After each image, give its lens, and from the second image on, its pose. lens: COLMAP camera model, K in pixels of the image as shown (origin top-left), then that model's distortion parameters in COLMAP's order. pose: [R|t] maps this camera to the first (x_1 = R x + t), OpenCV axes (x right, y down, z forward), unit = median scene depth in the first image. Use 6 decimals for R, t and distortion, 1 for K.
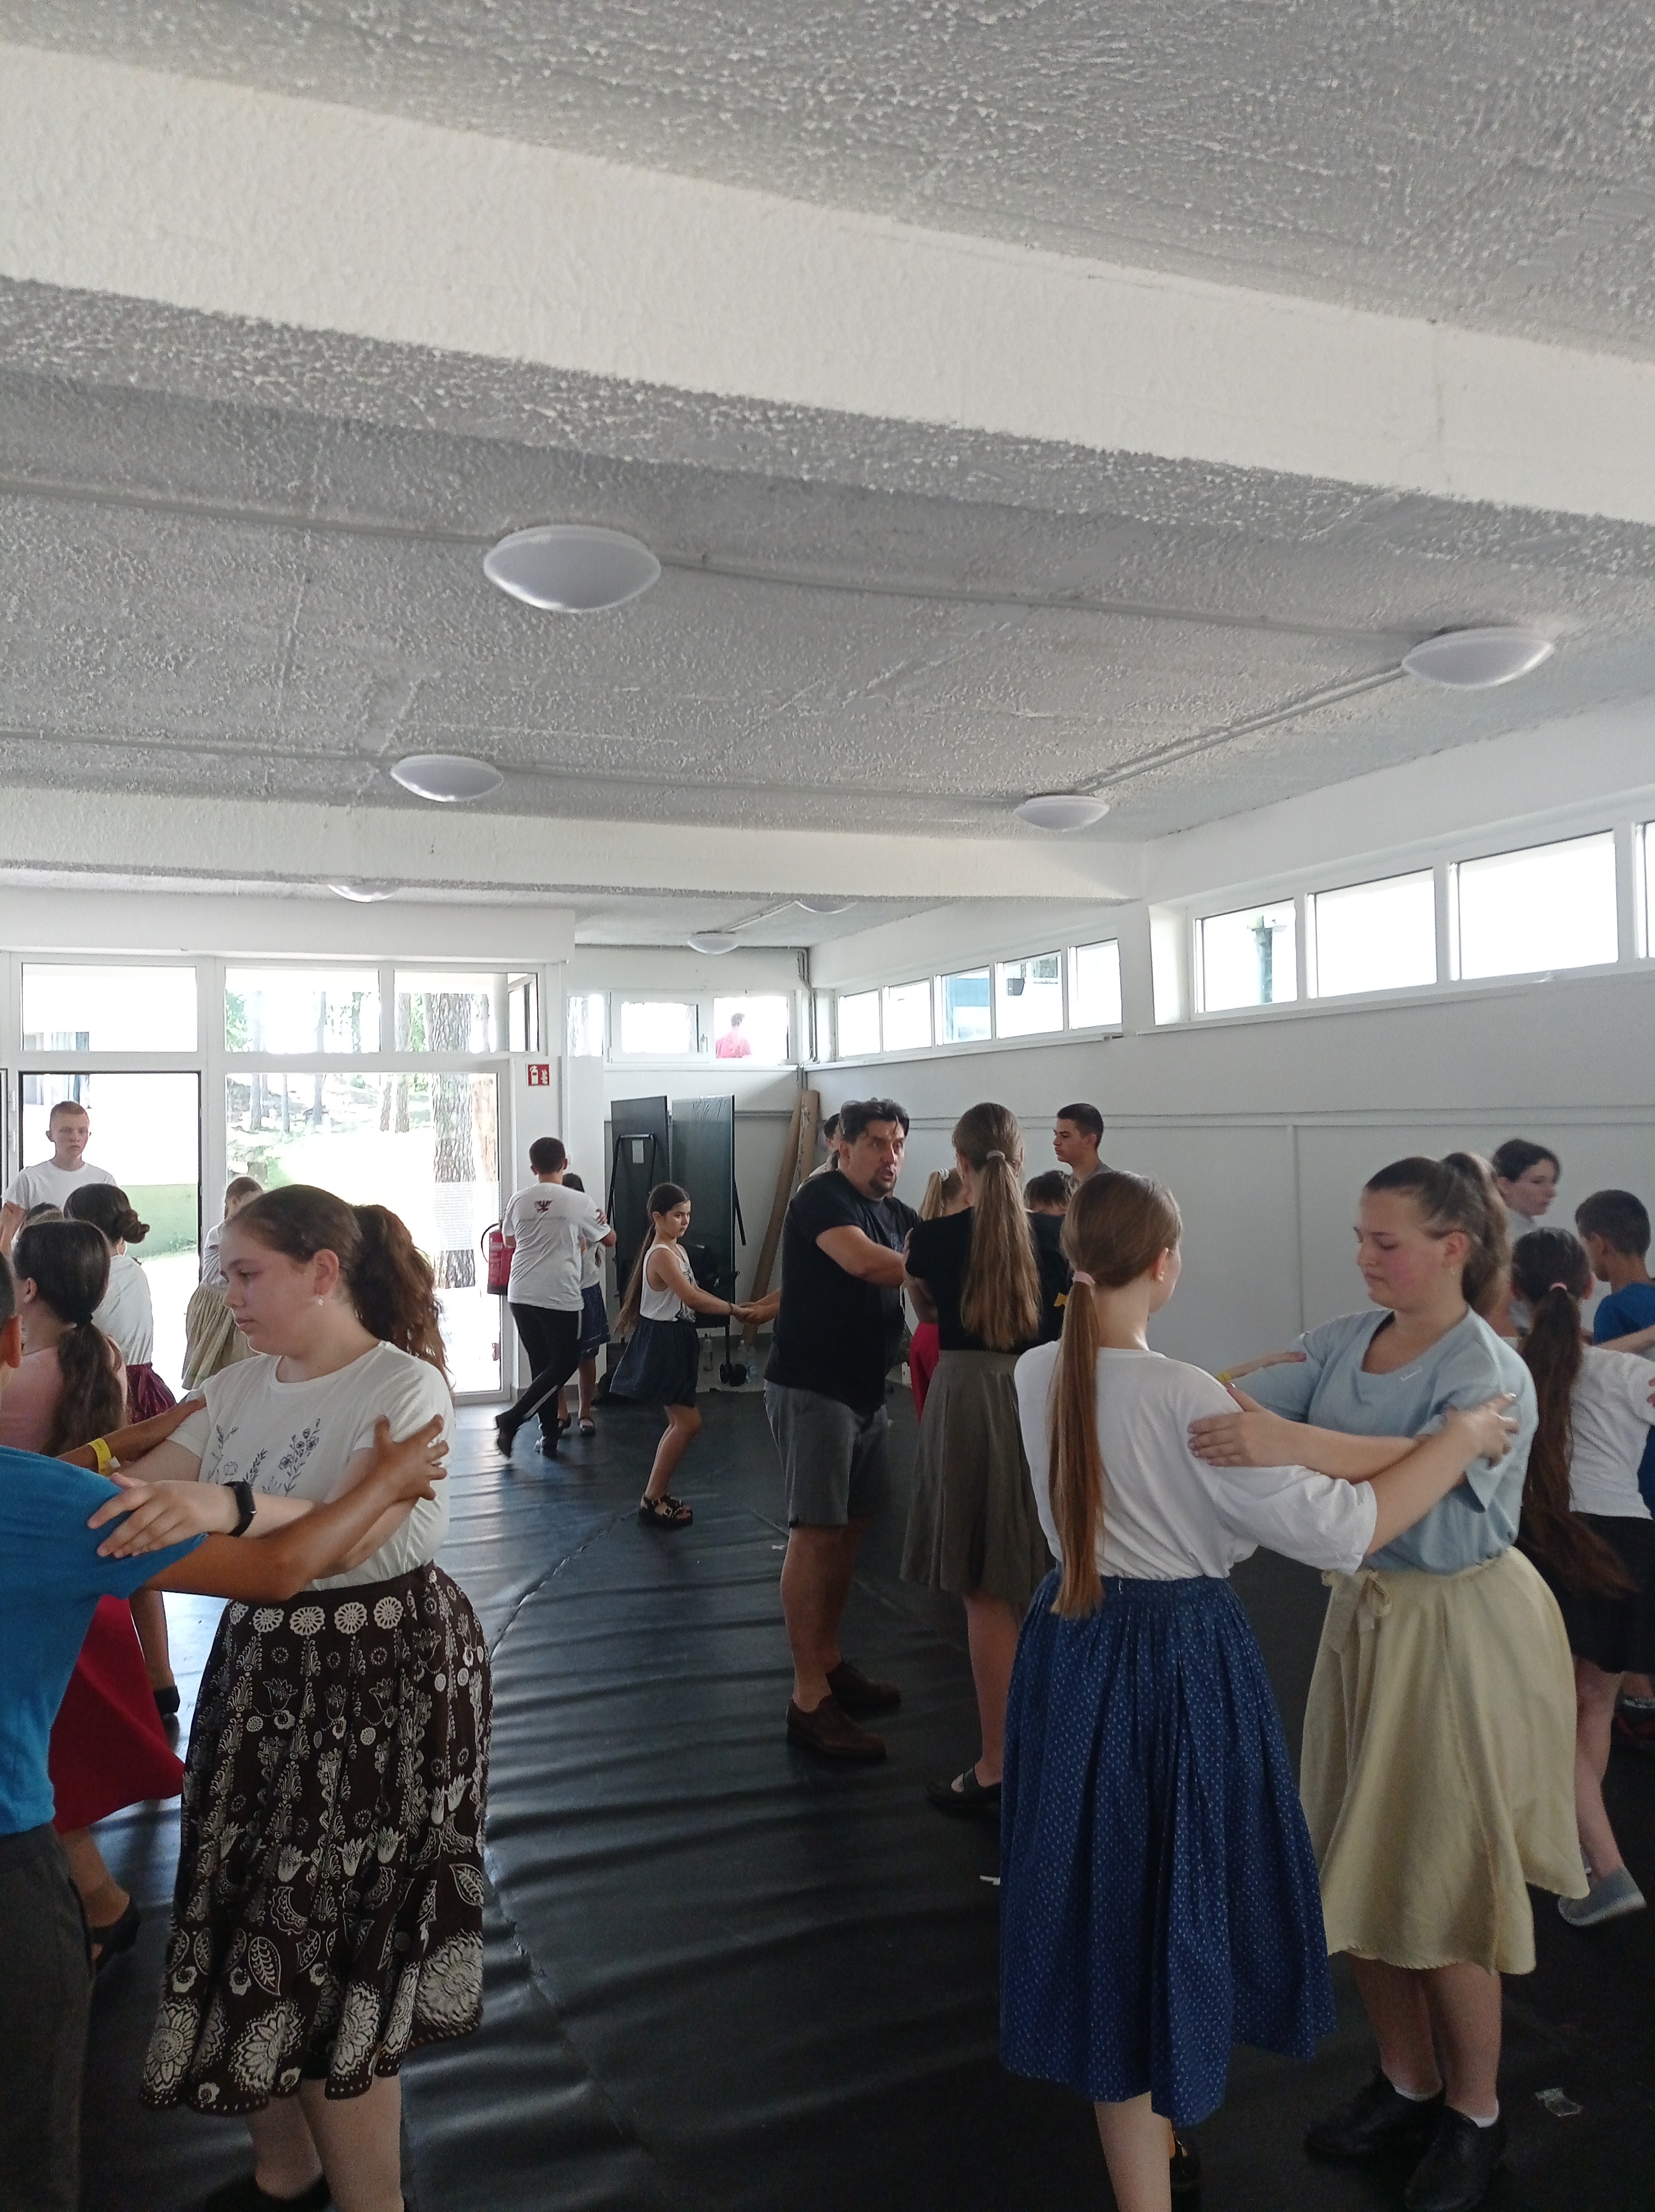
lens RADIAL K [[1664.4, 0, 894.4], [0, 1664.4, 1093.1], [0, 0, 1]] dist [0.028022, -0.016852]
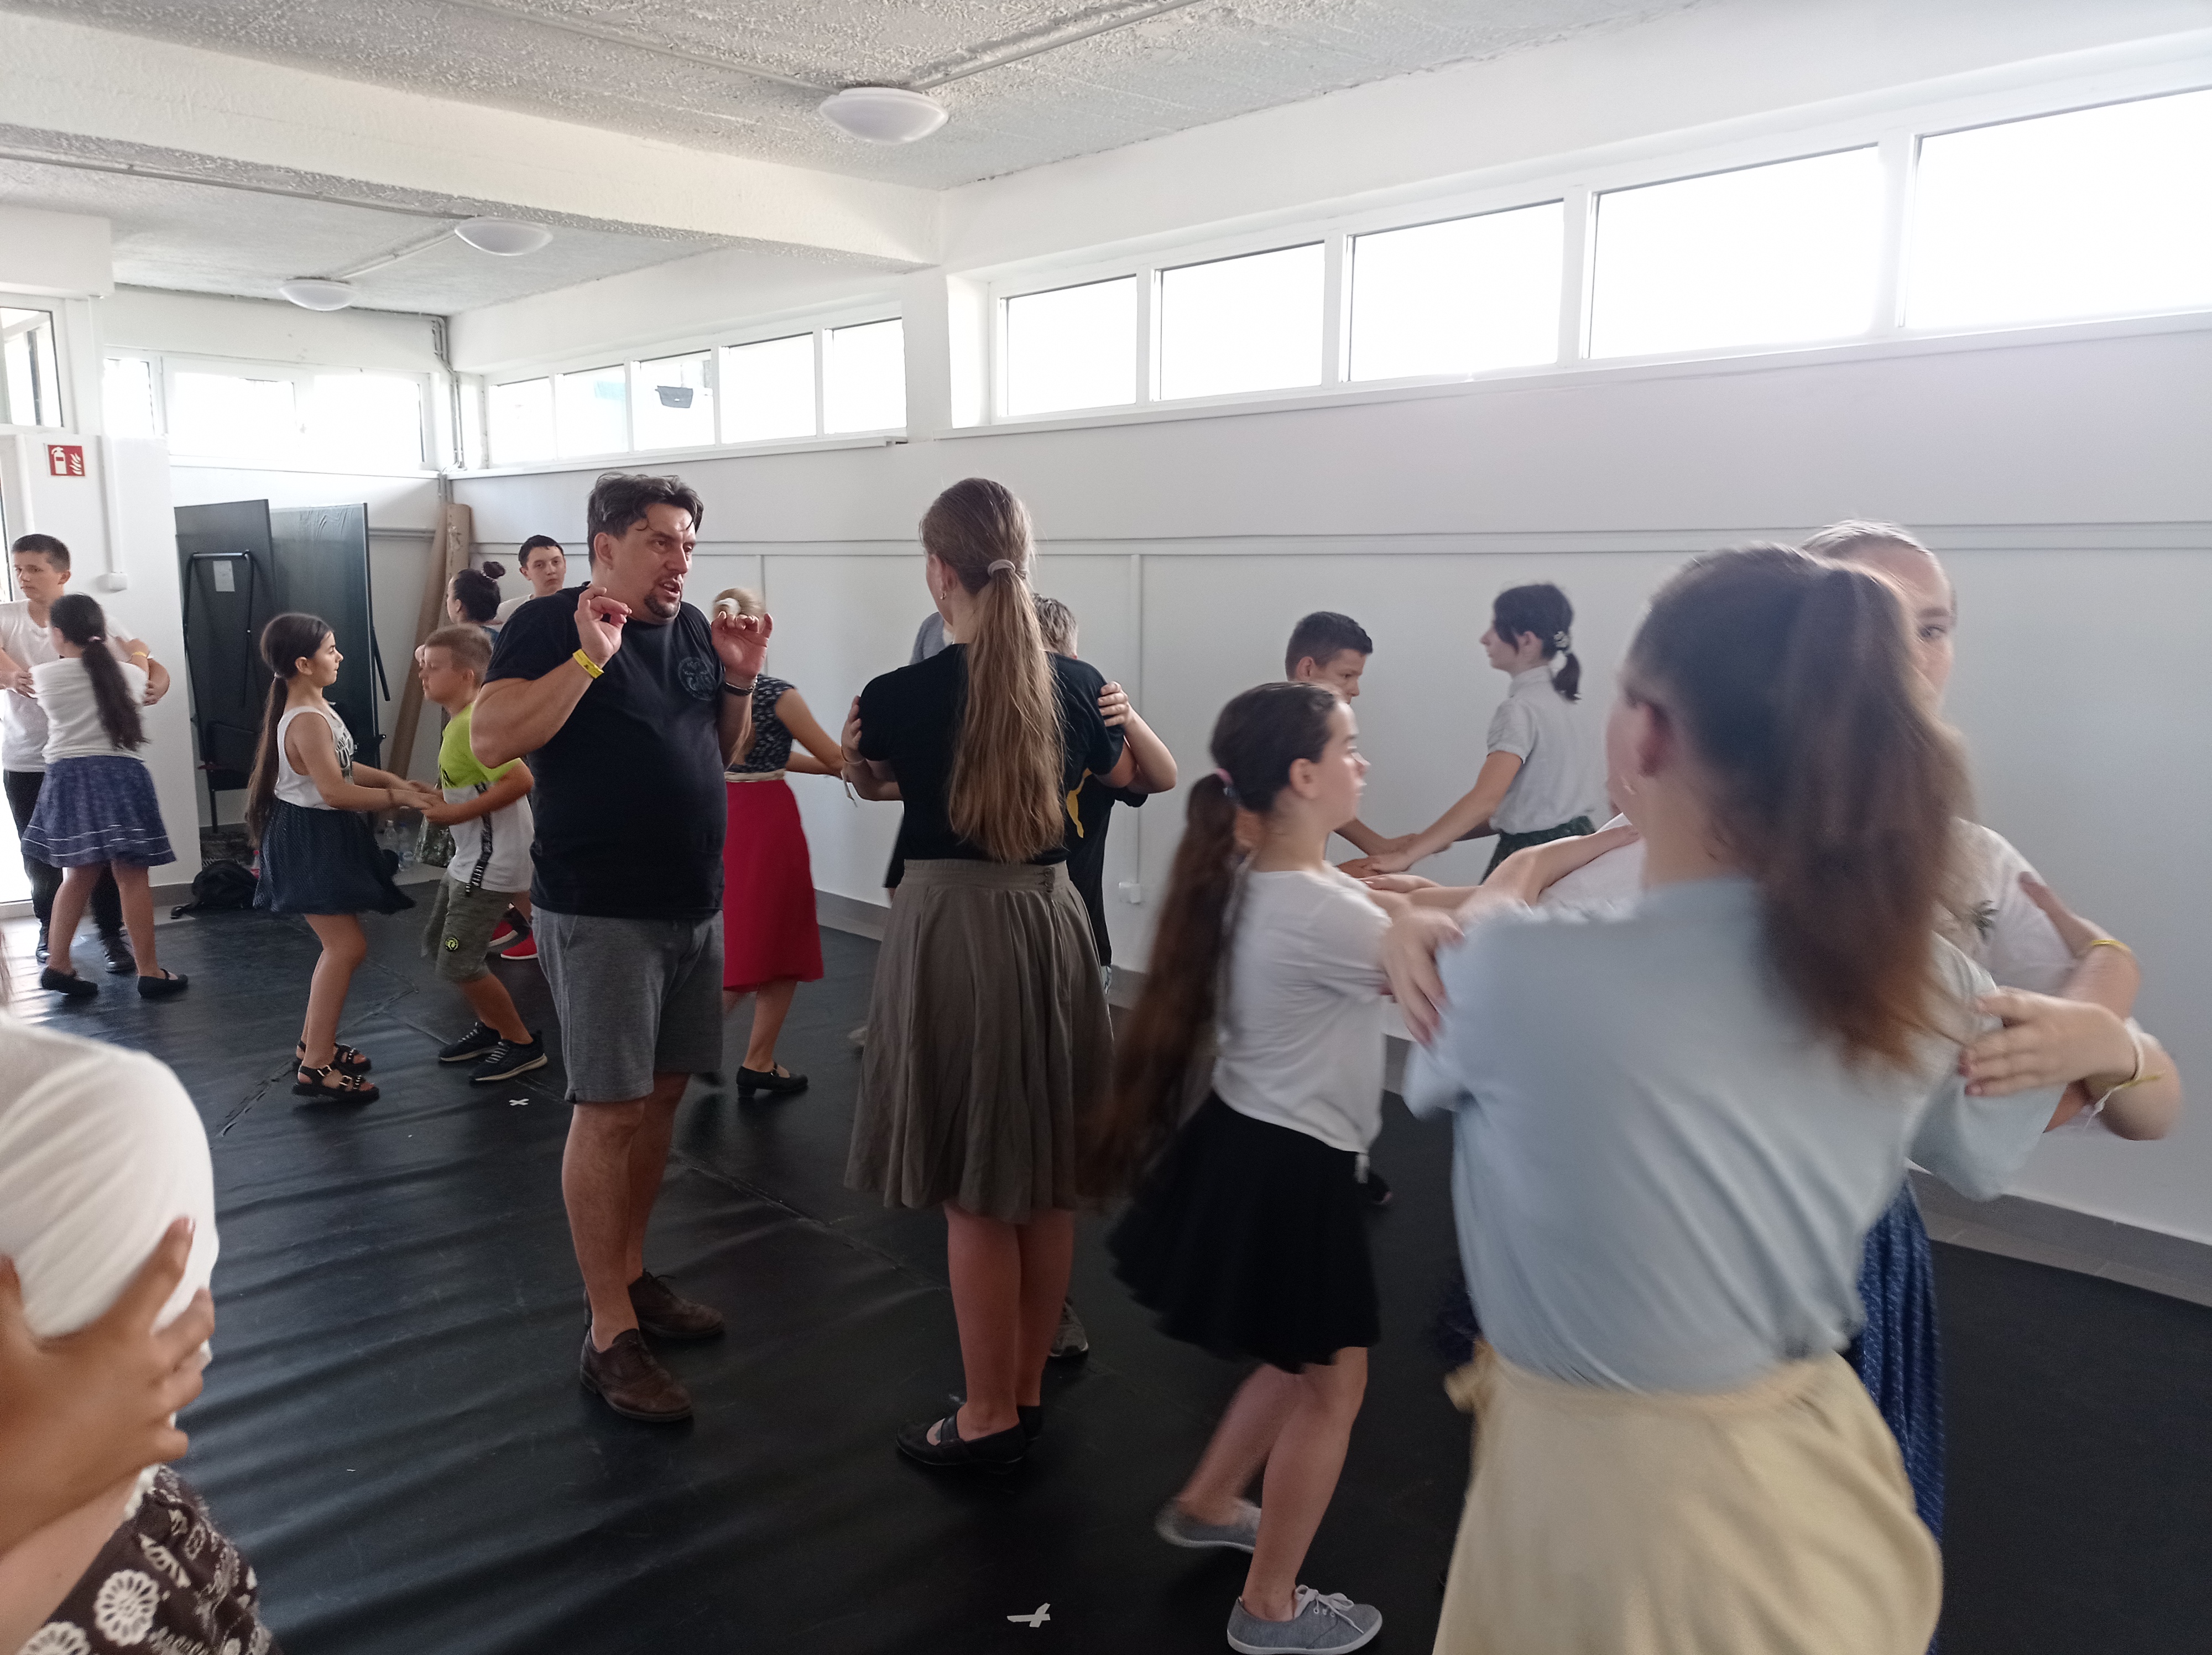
lens RADIAL K [[1664.4, 0, 1106.0], [0, 1664.4, 827.5], [0, 0, 1]] dist [0.028022, -0.016852]
pose [[0.934942, -0.033158, 0.353248, -0.070512], [-0.026869, 0.986148, 0.163679, 0.016742], [-0.353782, -0.162522, 0.921100, 0.199213]]
